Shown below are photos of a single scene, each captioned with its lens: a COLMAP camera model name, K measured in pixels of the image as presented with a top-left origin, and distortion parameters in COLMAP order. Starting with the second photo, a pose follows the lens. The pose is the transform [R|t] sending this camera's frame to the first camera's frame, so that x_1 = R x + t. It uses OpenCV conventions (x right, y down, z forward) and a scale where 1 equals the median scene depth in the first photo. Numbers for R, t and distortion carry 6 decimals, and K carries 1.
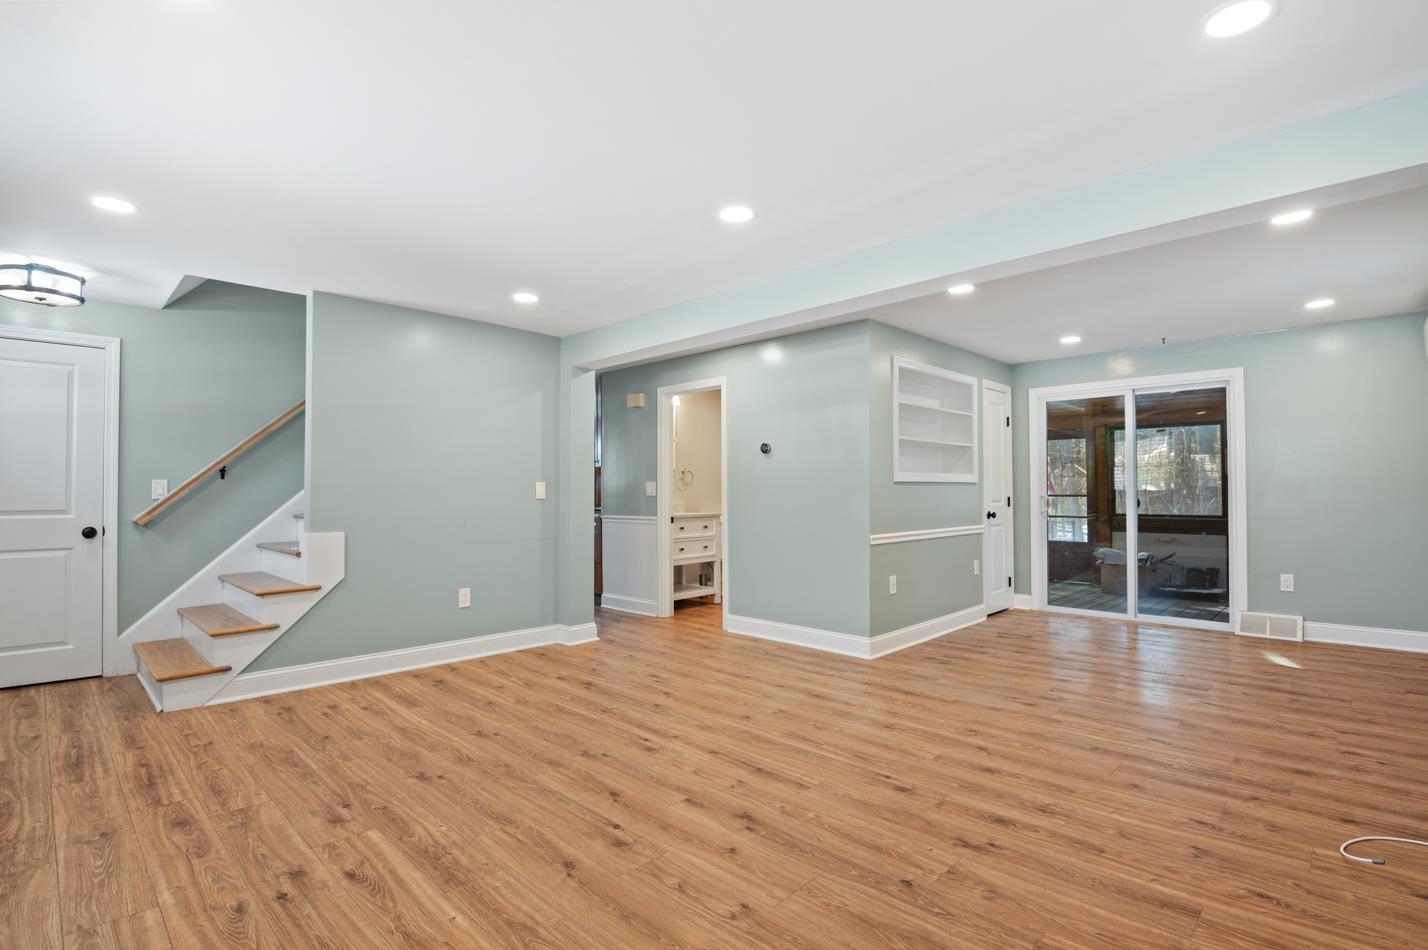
lens RADIAL K [[674.8, 0, 685.6], [0, 674.8, 475.8], [0, 0, 1]] dist [-0.020350, -0.000375]
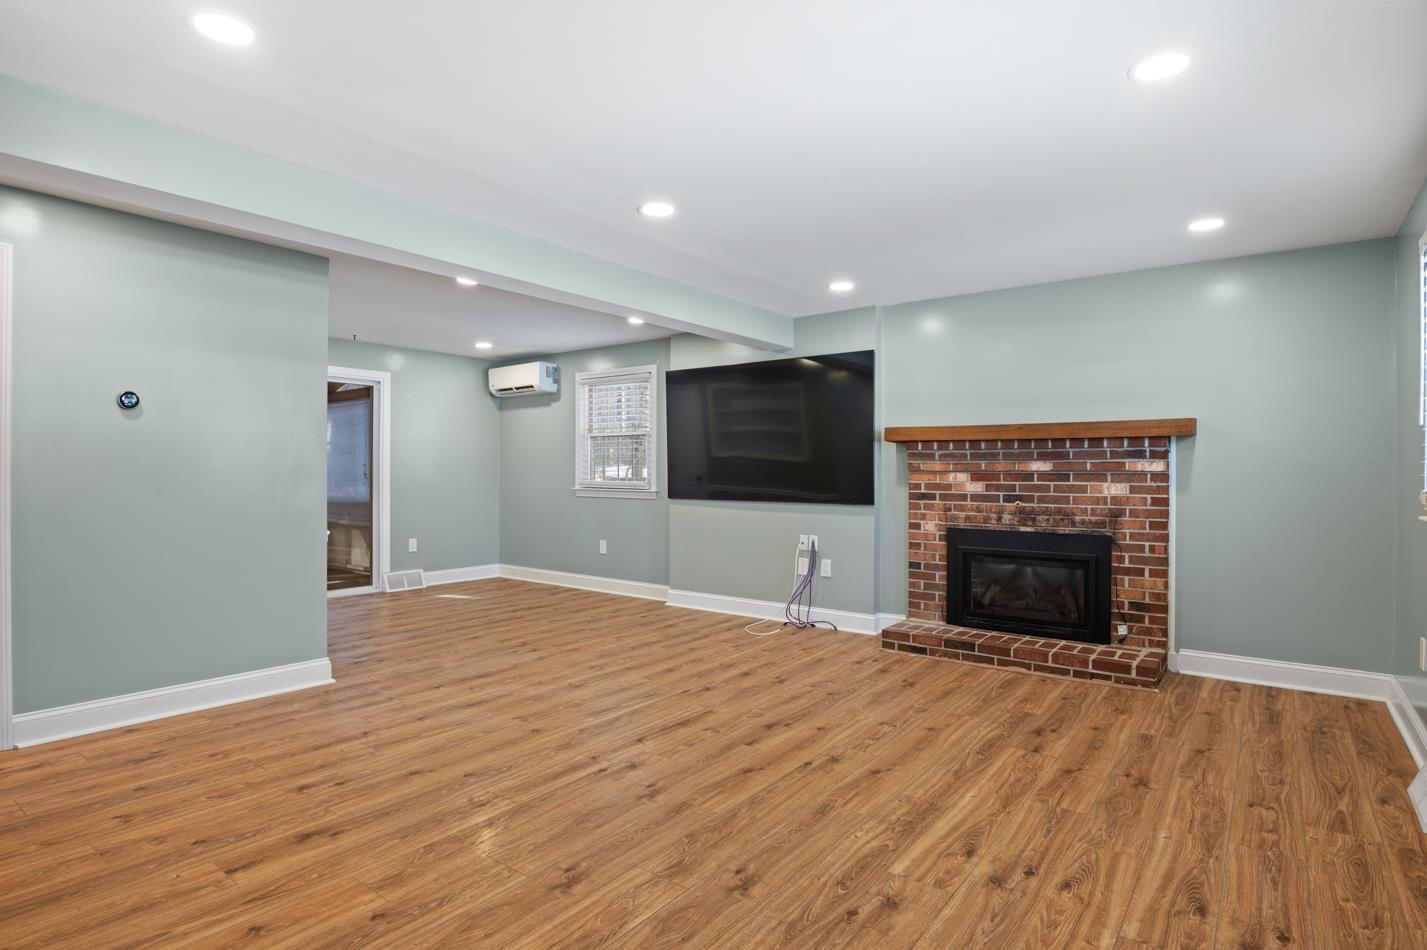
lens RADIAL K [[760.6, 0, 710.9], [0, 760.6, 454.1], [0, 0, 1]] dist [0.002109, -0.016401]
pose [[-0.149826, 0.027029, 0.988343, -1.135594], [-0.027638, 0.999121, -0.031513, 0.022467], [-0.988326, -0.032038, -0.148947, 1.115870]]
